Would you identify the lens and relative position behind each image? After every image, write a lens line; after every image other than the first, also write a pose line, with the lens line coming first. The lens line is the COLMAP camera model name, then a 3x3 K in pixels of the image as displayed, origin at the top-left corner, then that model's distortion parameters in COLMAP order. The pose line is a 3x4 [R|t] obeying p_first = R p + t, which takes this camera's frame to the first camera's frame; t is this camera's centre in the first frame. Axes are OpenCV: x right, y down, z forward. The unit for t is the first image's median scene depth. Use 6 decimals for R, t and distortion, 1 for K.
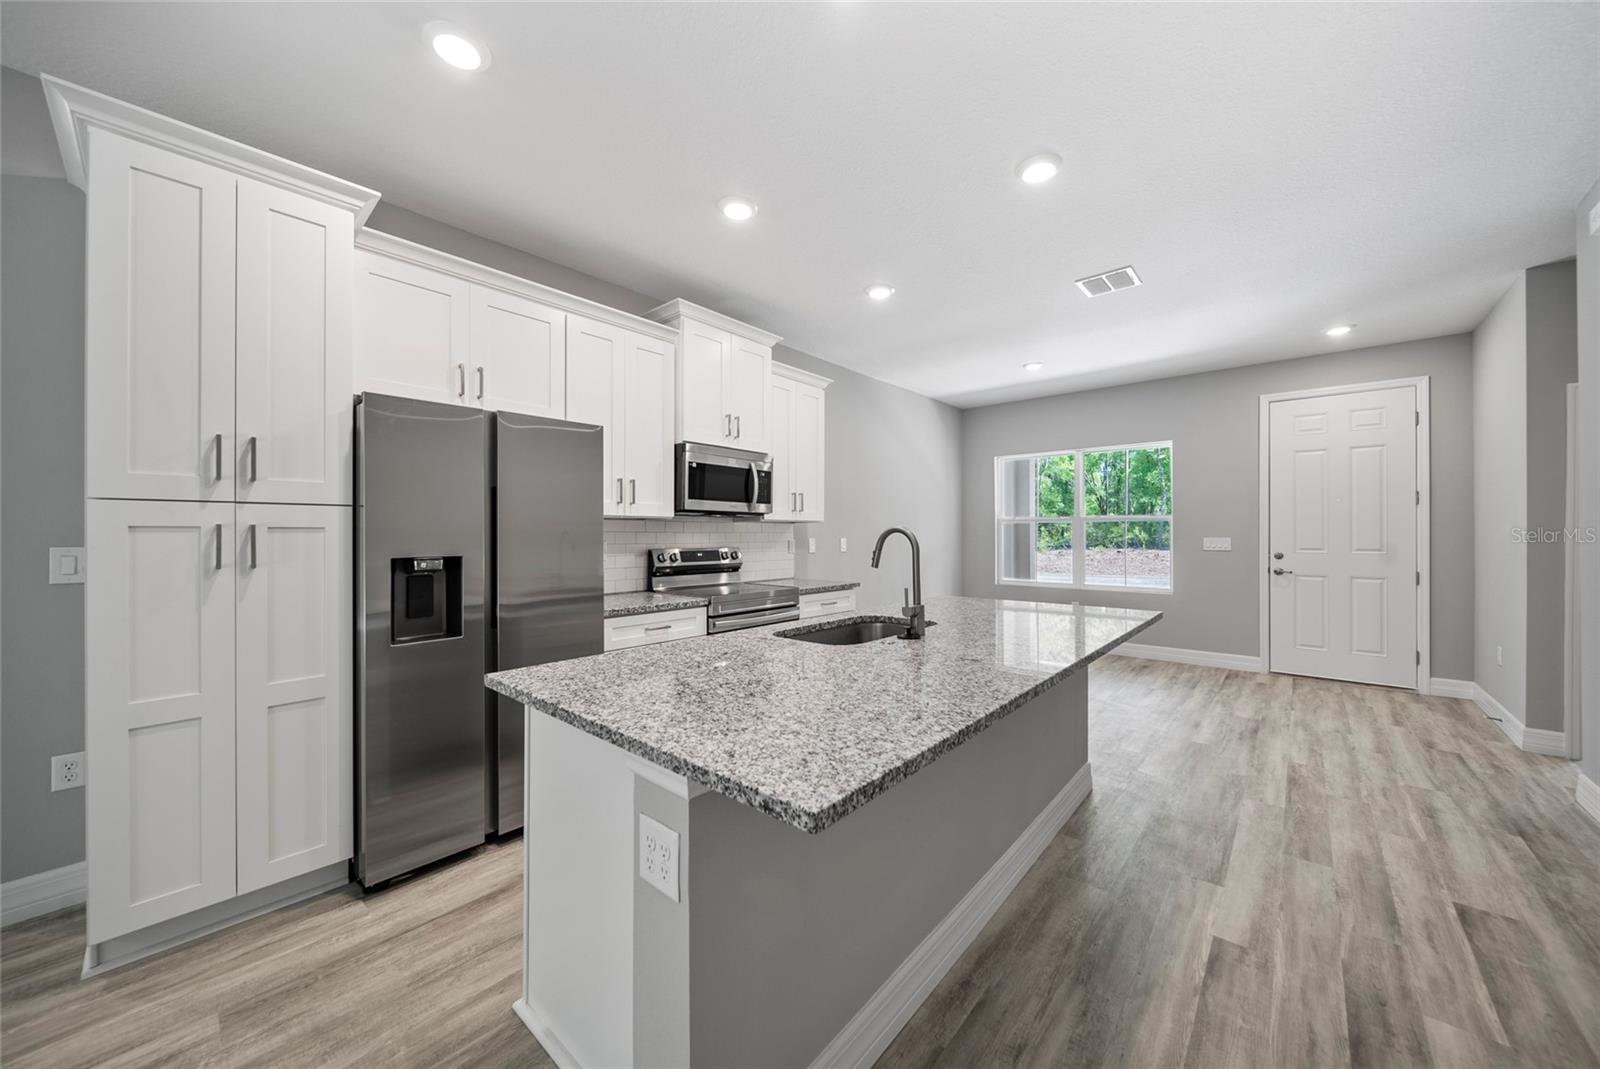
lens RADIAL K [[569.8, 0, 795.6], [0, 569.8, 533.1], [0, 0, 1]] dist [-0.003880, -0.000201]
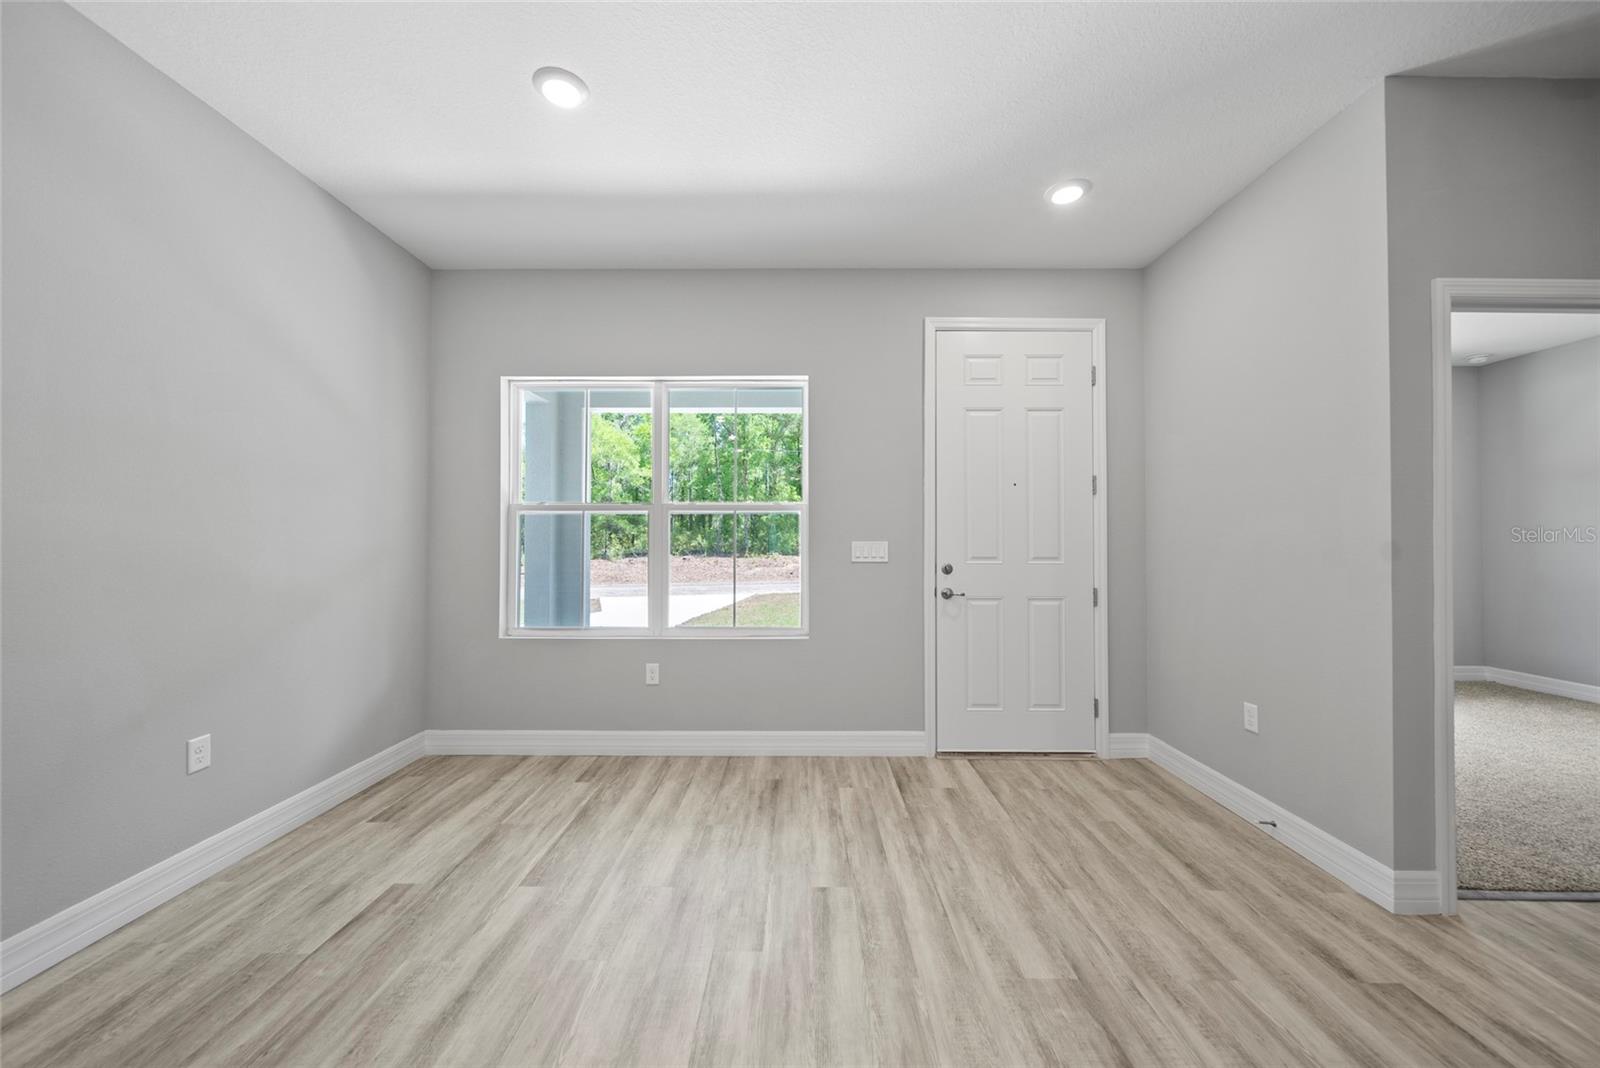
lens RADIAL K [[569.8, 0, 795.6], [0, 569.8, 532.6], [0, 0, 1]] dist [-0.003880, -0.000201]
pose [[0.754498, 0.011414, 0.656203, 0.406010], [-0.001932, 0.999883, -0.015169, 0.011877], [-0.656300, 0.010177, 0.754432, 0.854471]]
